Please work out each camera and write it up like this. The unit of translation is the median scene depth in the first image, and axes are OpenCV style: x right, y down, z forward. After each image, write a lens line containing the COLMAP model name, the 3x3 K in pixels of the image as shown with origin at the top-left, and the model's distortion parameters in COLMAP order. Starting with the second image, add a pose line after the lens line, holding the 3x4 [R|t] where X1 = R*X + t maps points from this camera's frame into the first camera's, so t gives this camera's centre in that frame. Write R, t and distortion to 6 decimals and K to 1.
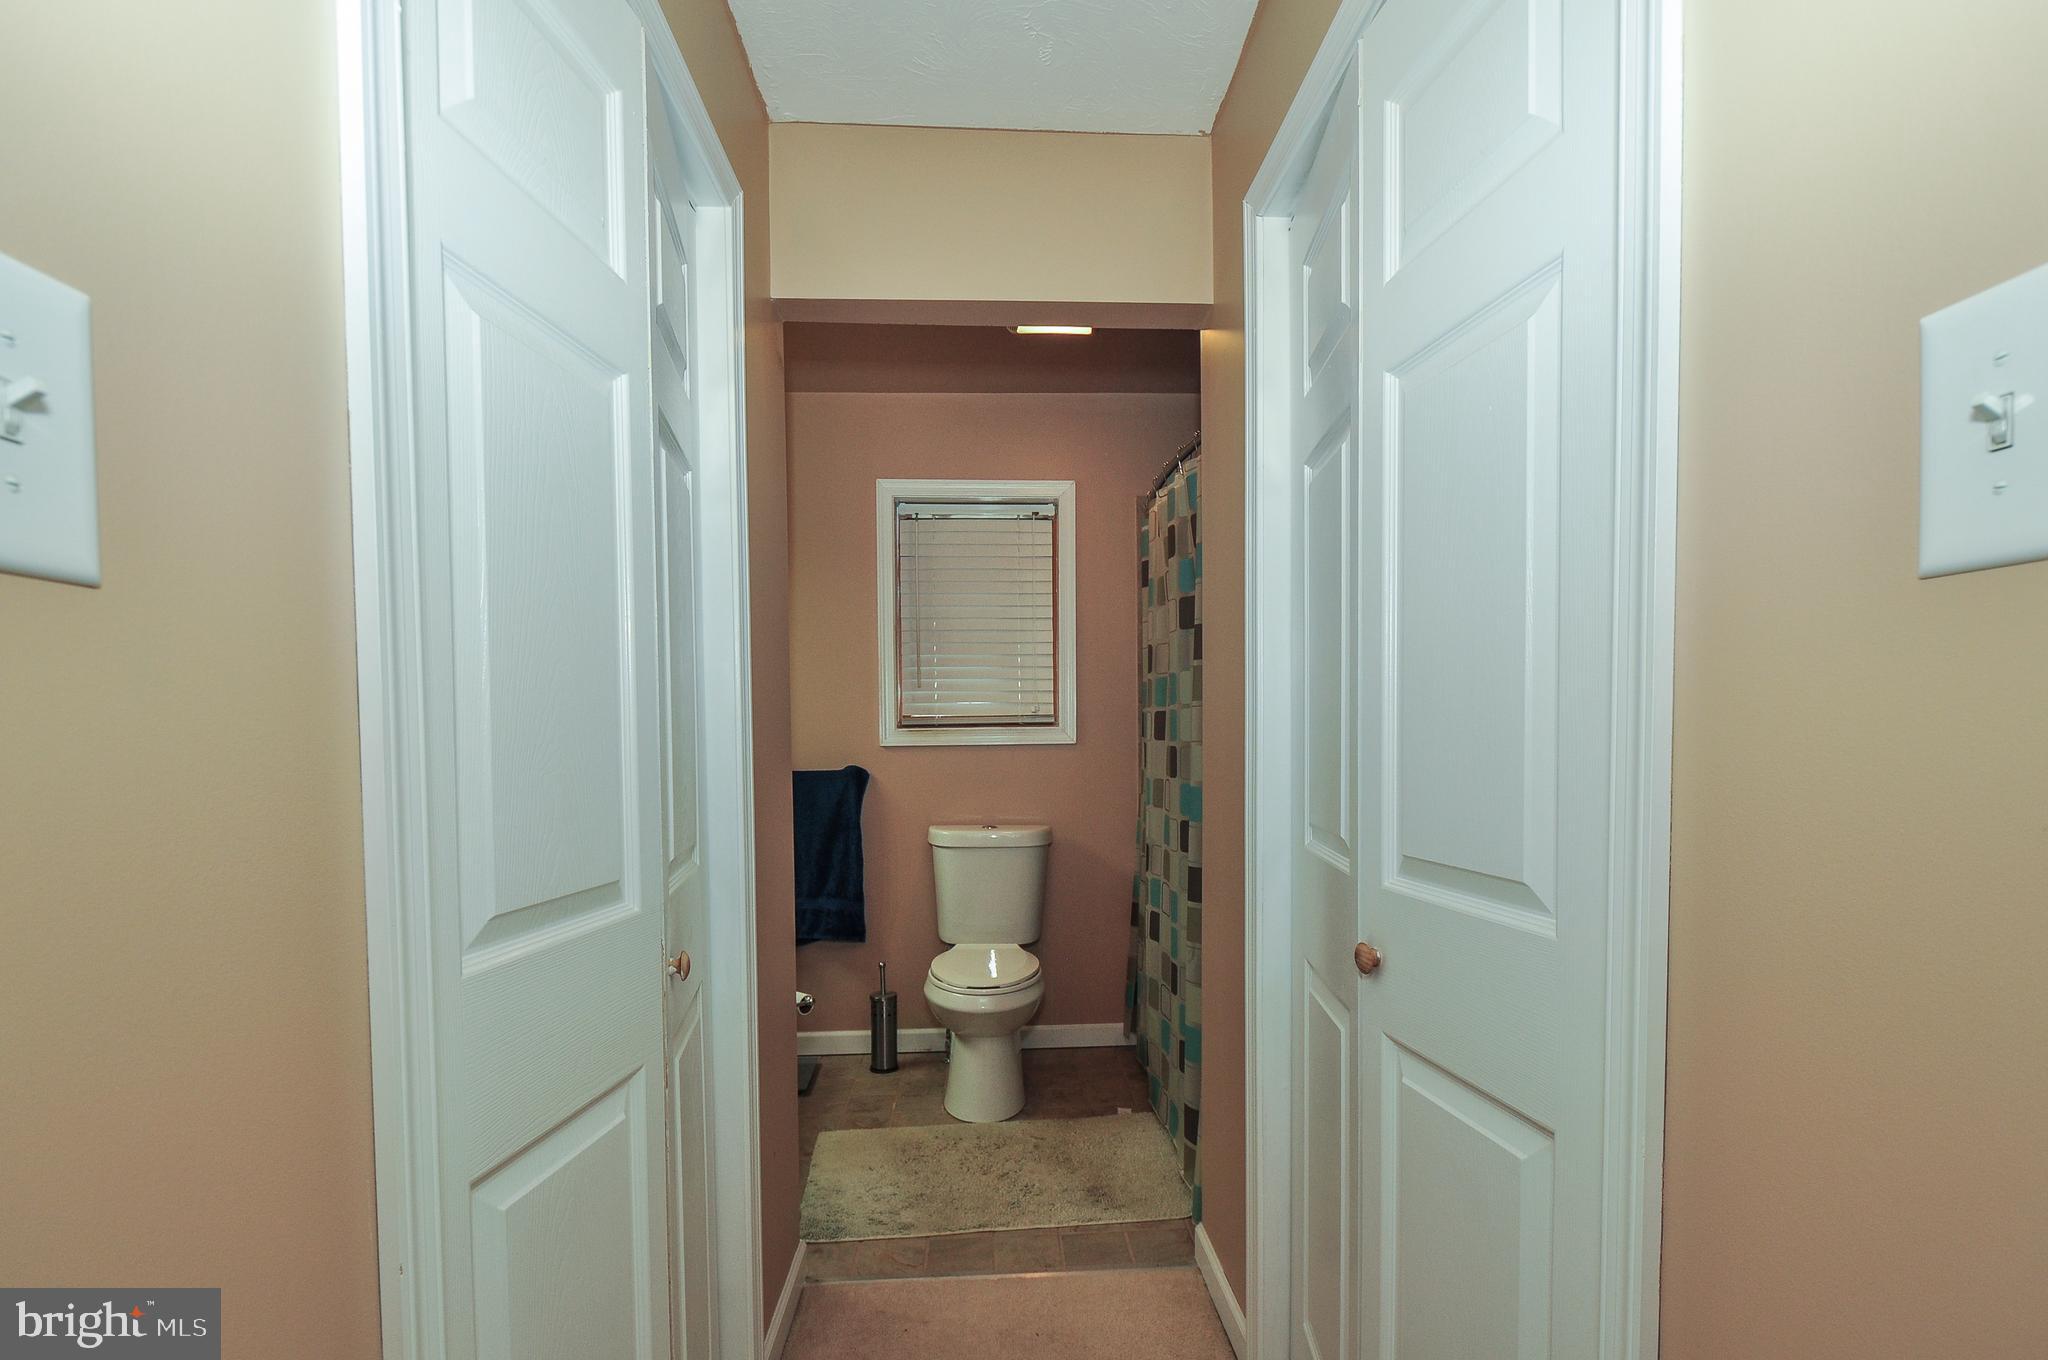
lens RADIAL K [[900.5, 0, 1028.2], [0, 900.5, 770.1], [0, 0, 1]] dist [-0.000370, -0.000145]
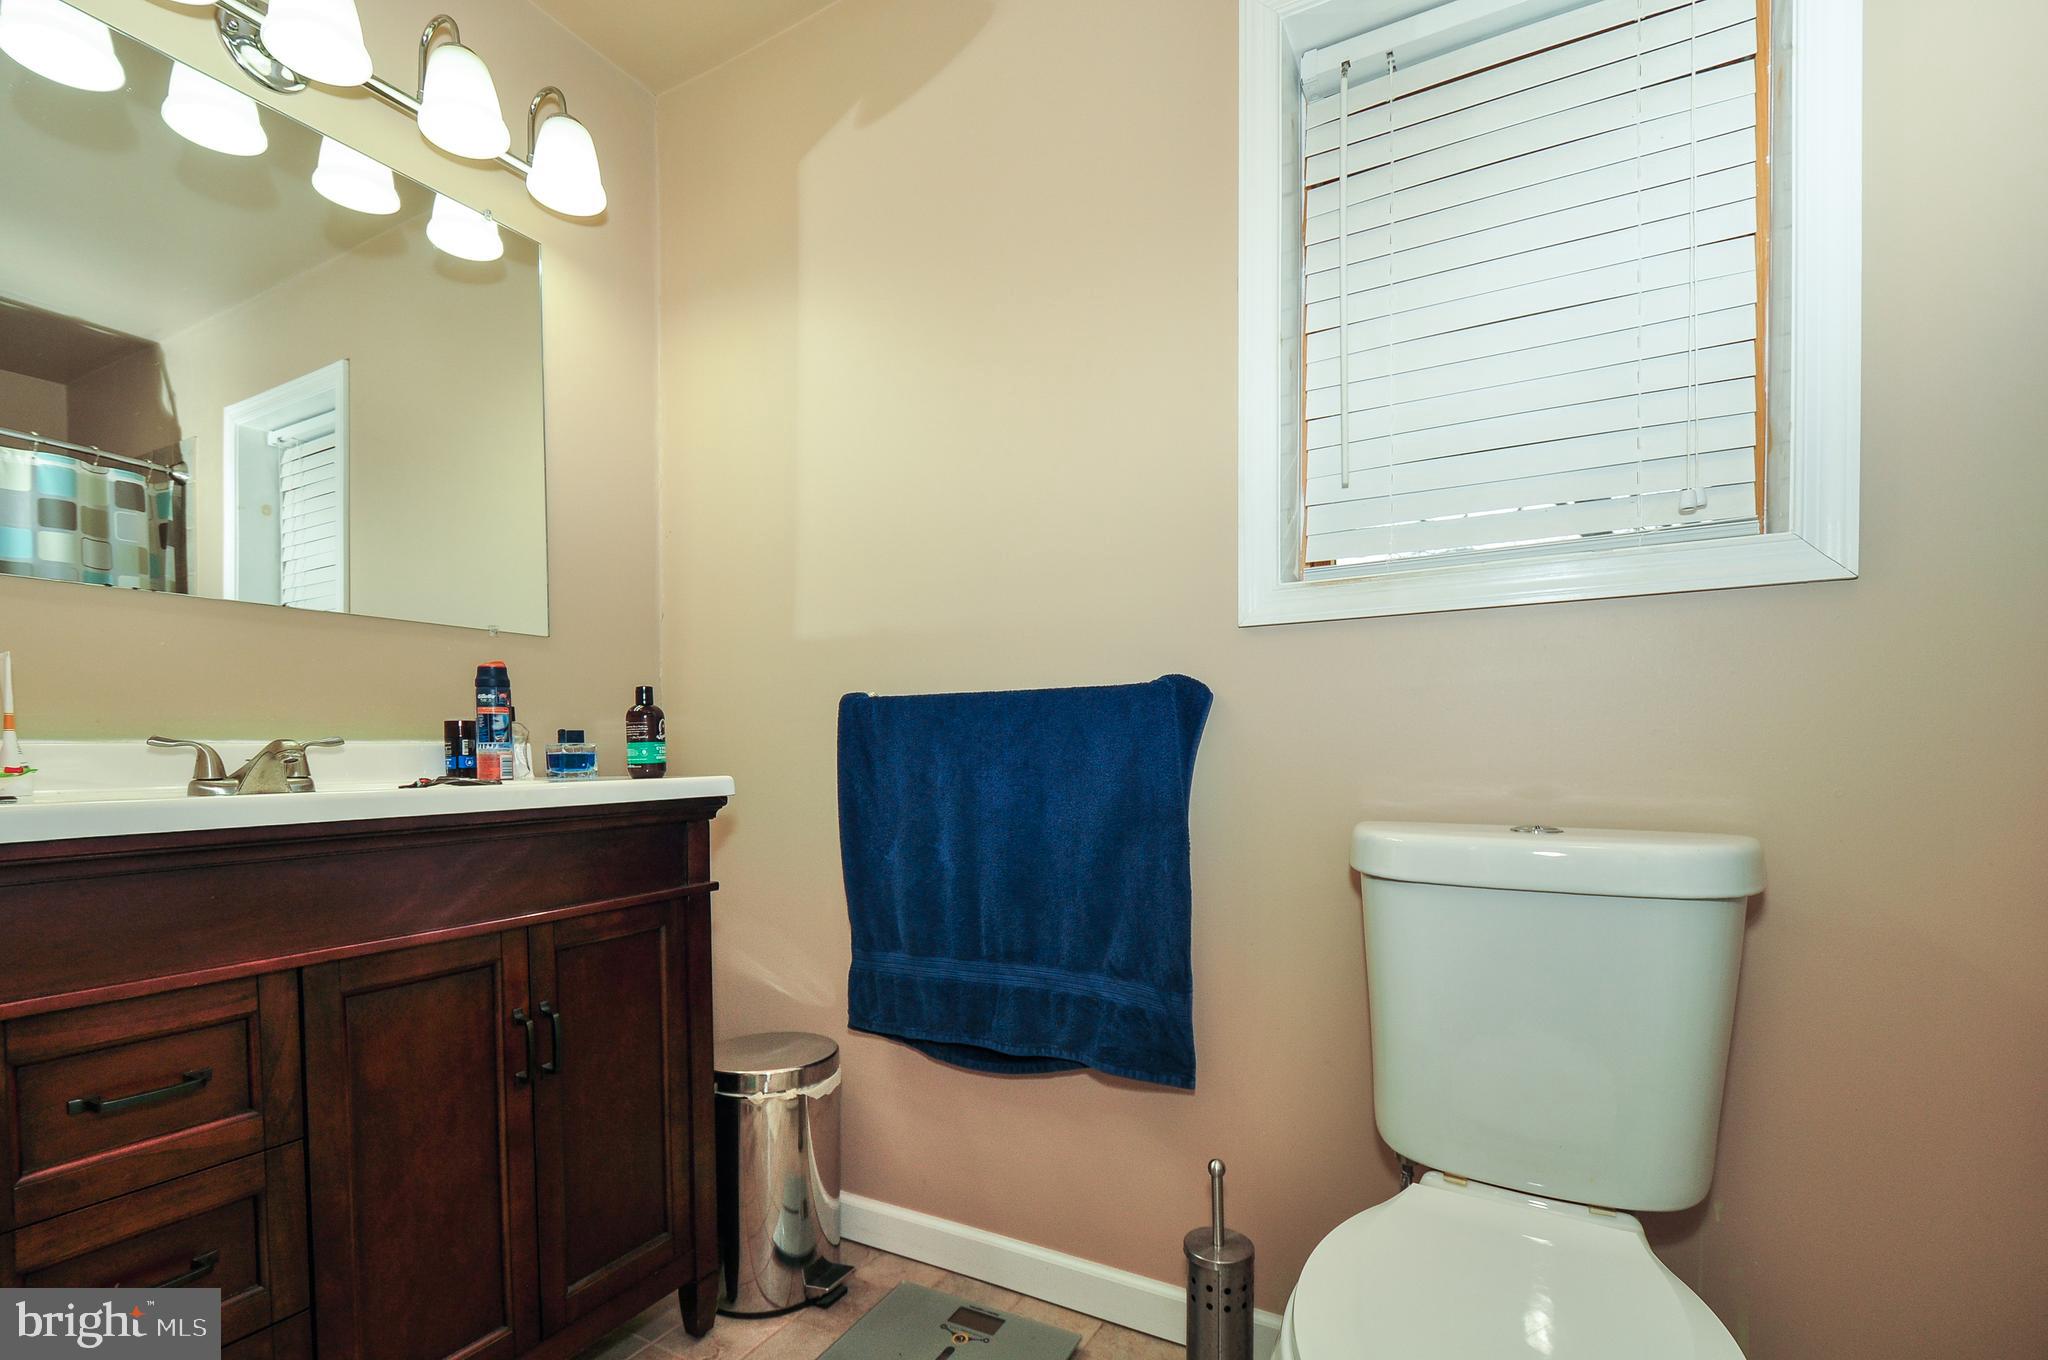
lens RADIAL K [[900.5, 0, 1028.2], [0, 900.5, 770.1], [0, 0, 1]] dist [-0.000370, -0.000145]
pose [[0.845487, 0.013690, -0.533820, -0.024291], [-0.020328, 0.999772, -0.006556, 0.045941], [0.533608, 0.016394, 0.845573, 0.604979]]
